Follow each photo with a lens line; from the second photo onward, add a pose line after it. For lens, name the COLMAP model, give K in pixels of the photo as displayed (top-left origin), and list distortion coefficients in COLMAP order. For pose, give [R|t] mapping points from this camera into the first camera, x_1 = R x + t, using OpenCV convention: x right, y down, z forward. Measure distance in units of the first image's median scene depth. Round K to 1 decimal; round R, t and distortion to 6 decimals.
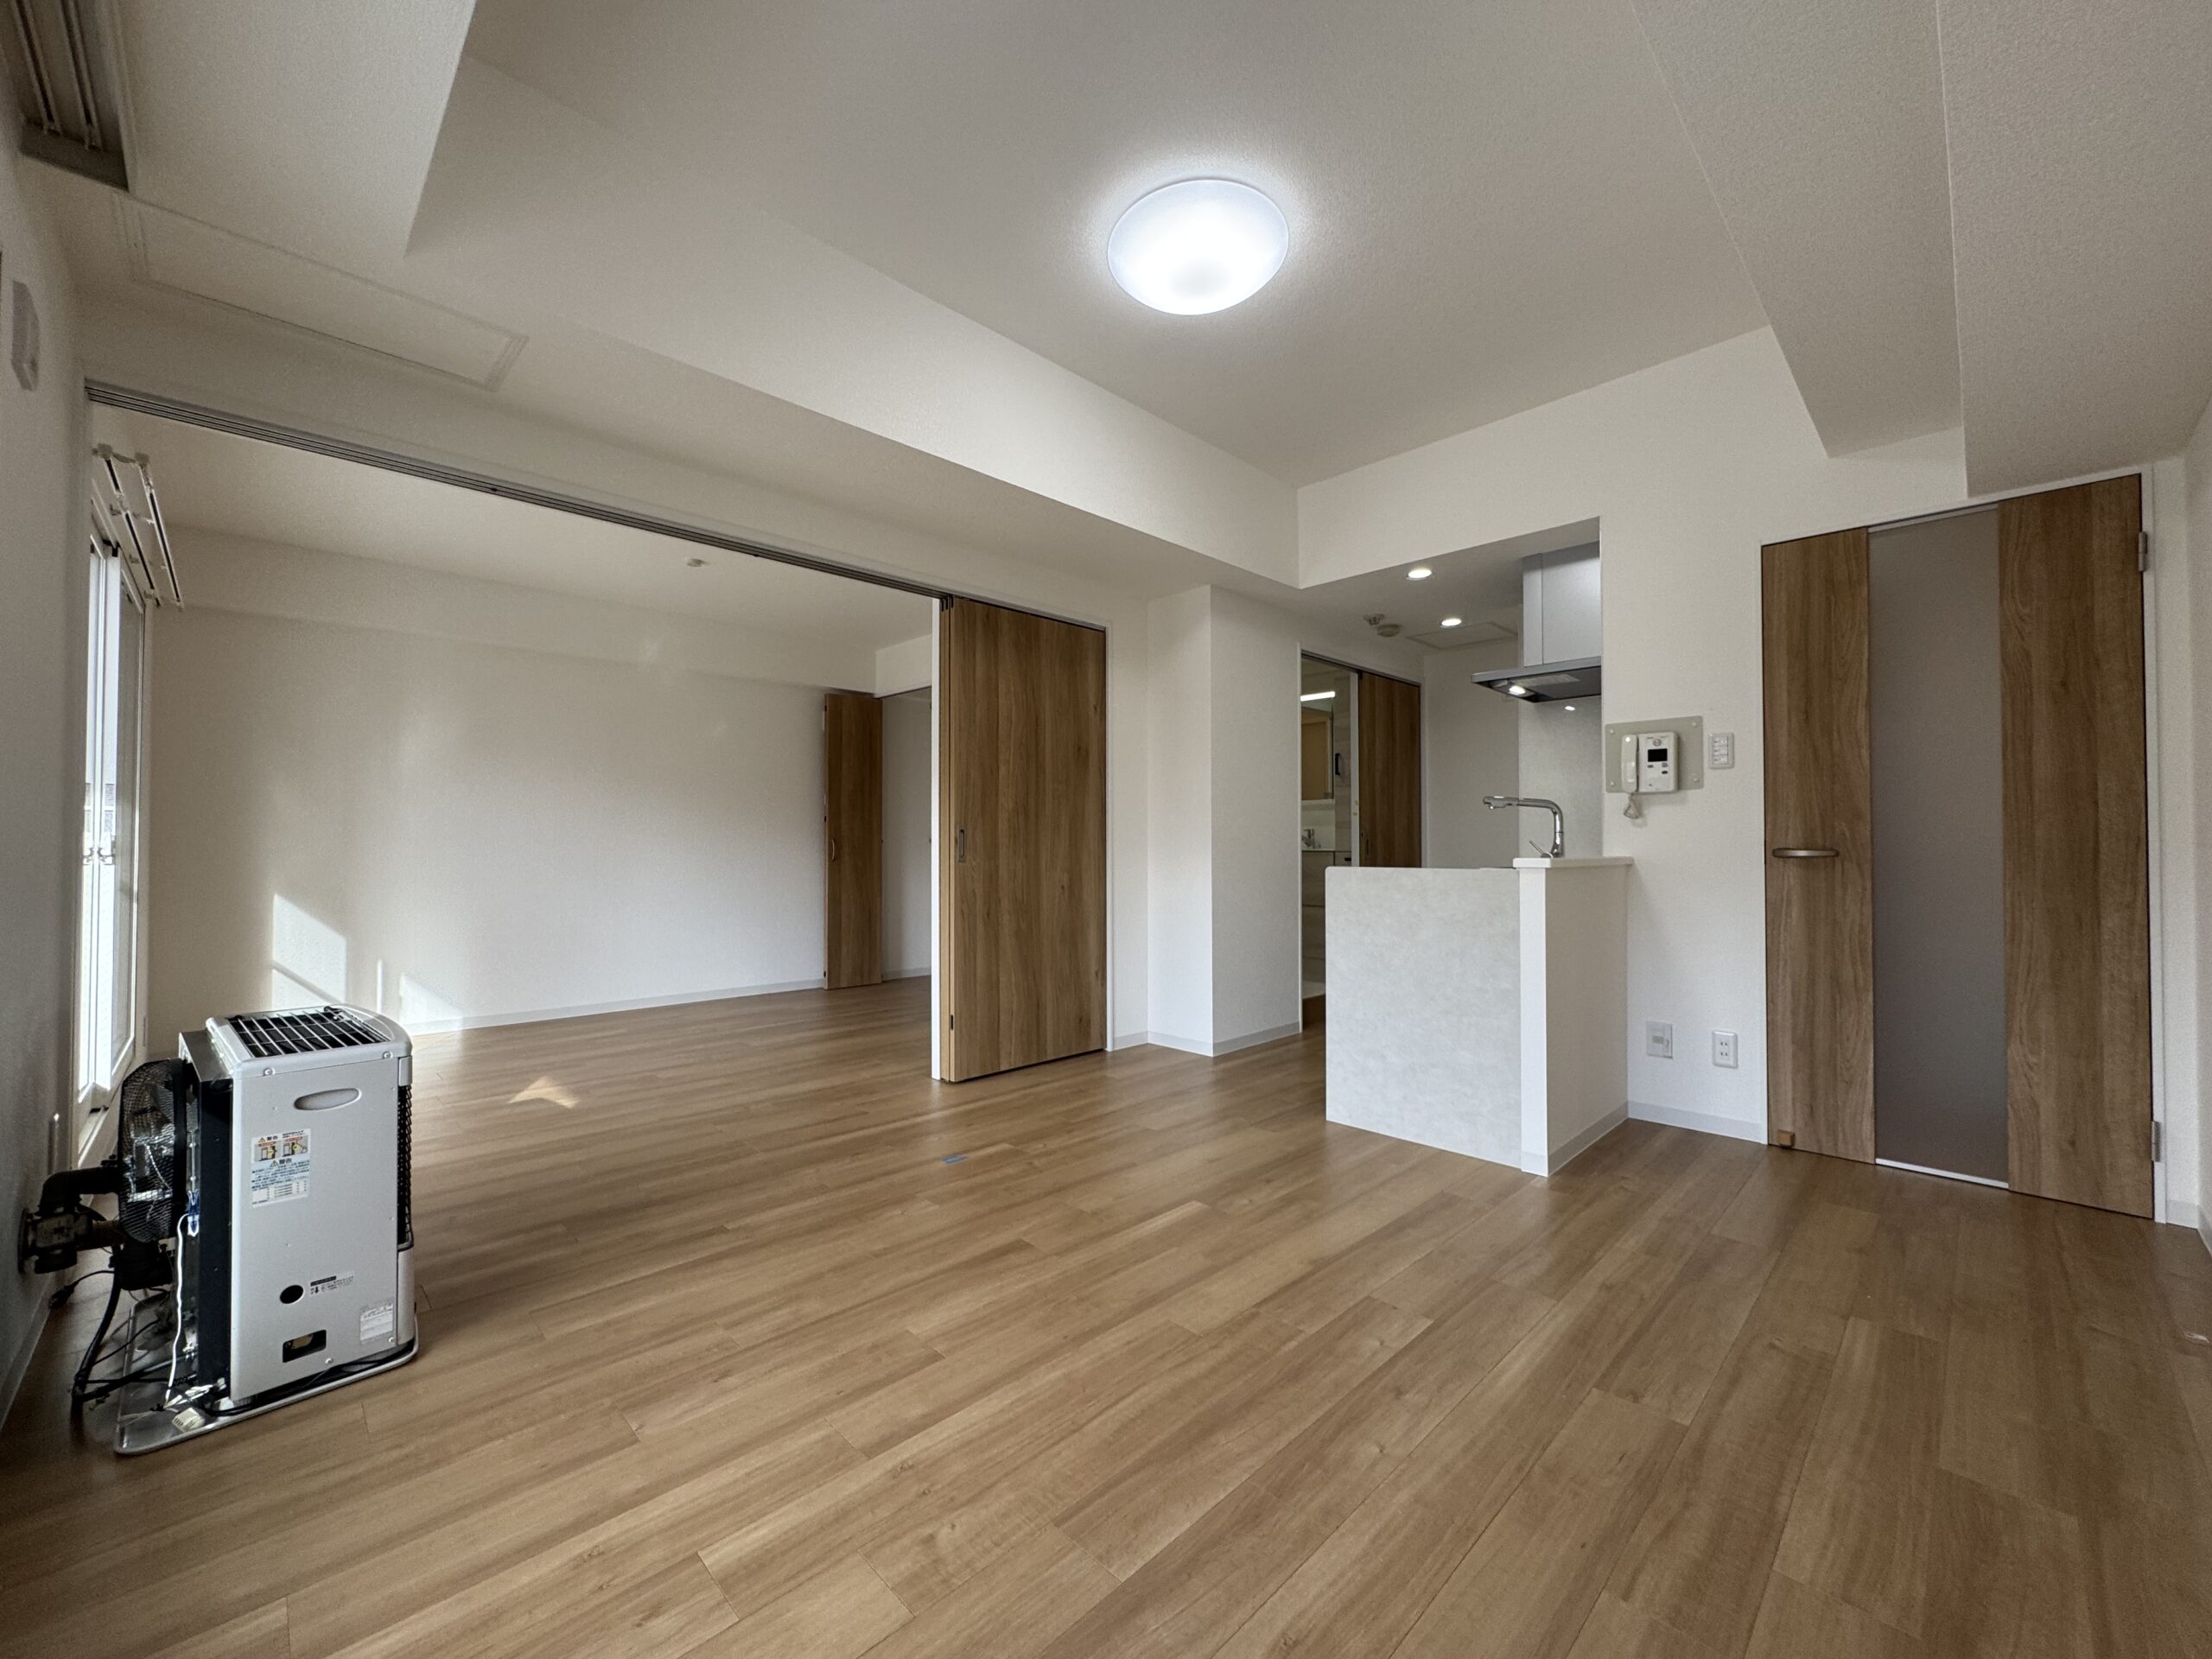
lens RADIAL K [[881.9, 0, 1099.2], [0, 881.9, 828.9], [0, 0, 1]] dist [-0.001162, 0.000078]
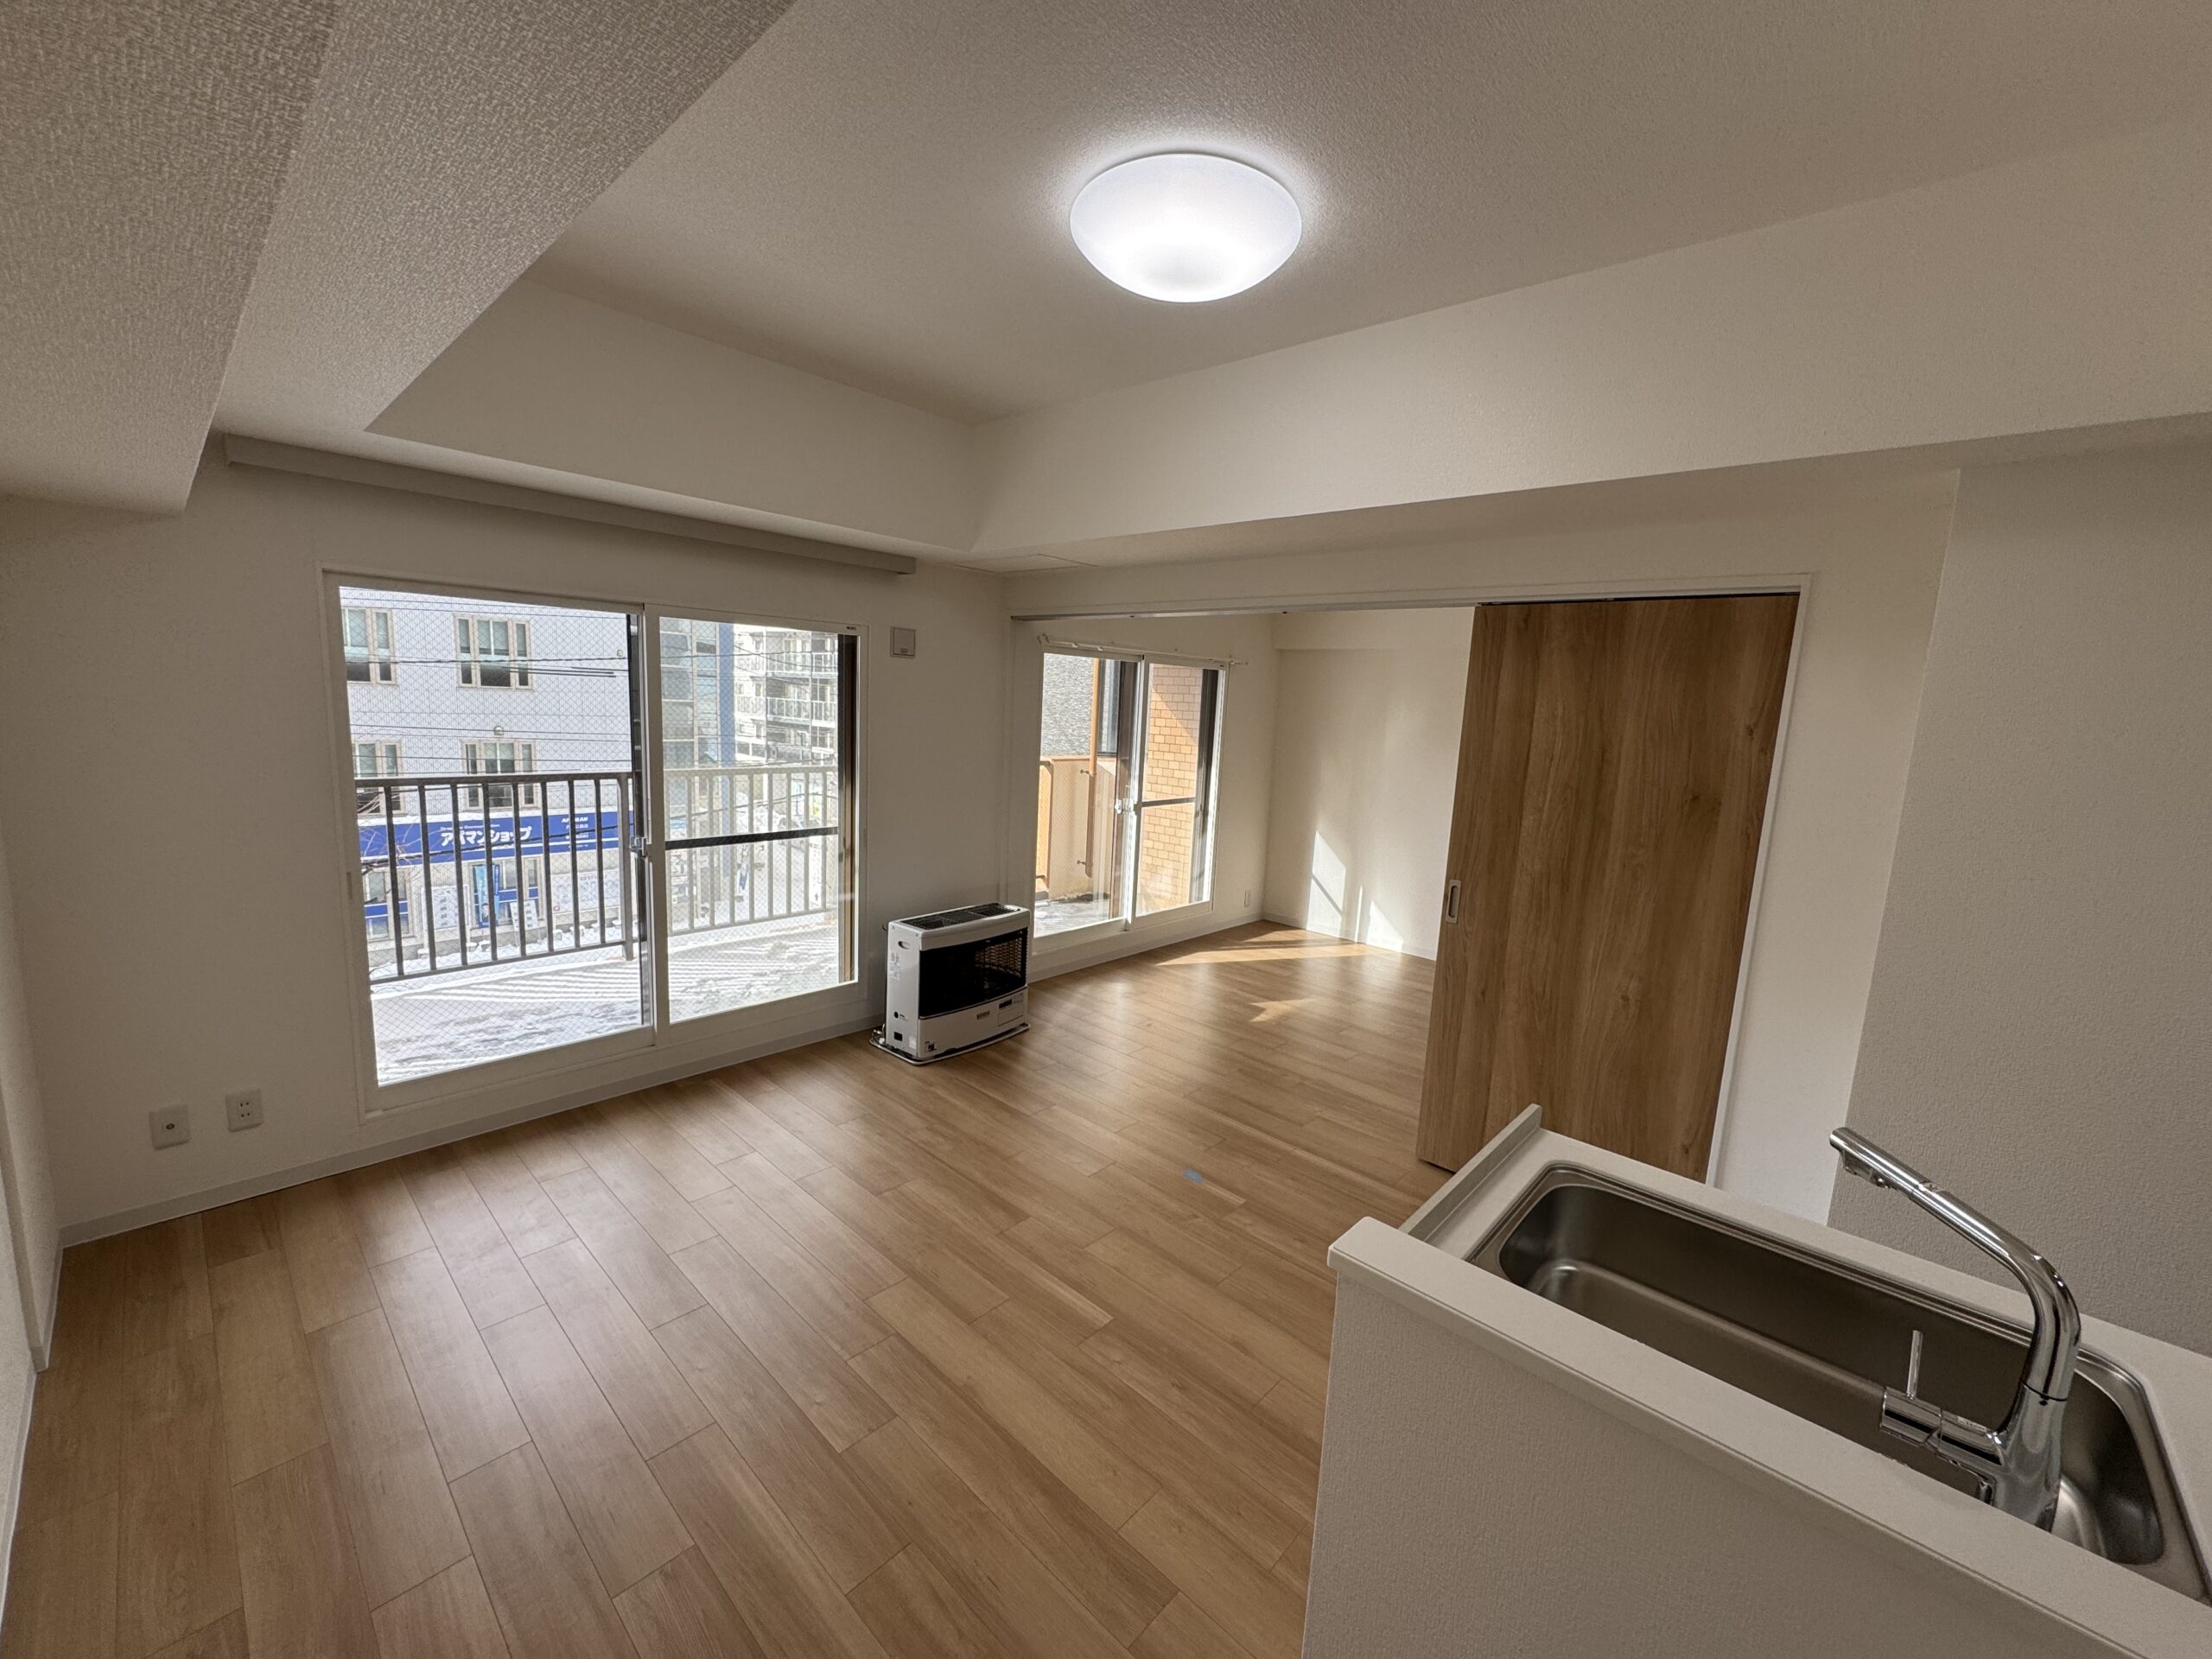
lens RADIAL K [[881.9, 0, 1102.3], [0, 881.9, 824.3], [0, 0, 1]] dist [-0.001162, 0.000078]
pose [[0.049009, 0.143769, -0.988397, 0.629606], [-0.031291, 0.989321, 0.142352, -0.160650], [0.998308, 0.023951, 0.052984, 0.590334]]
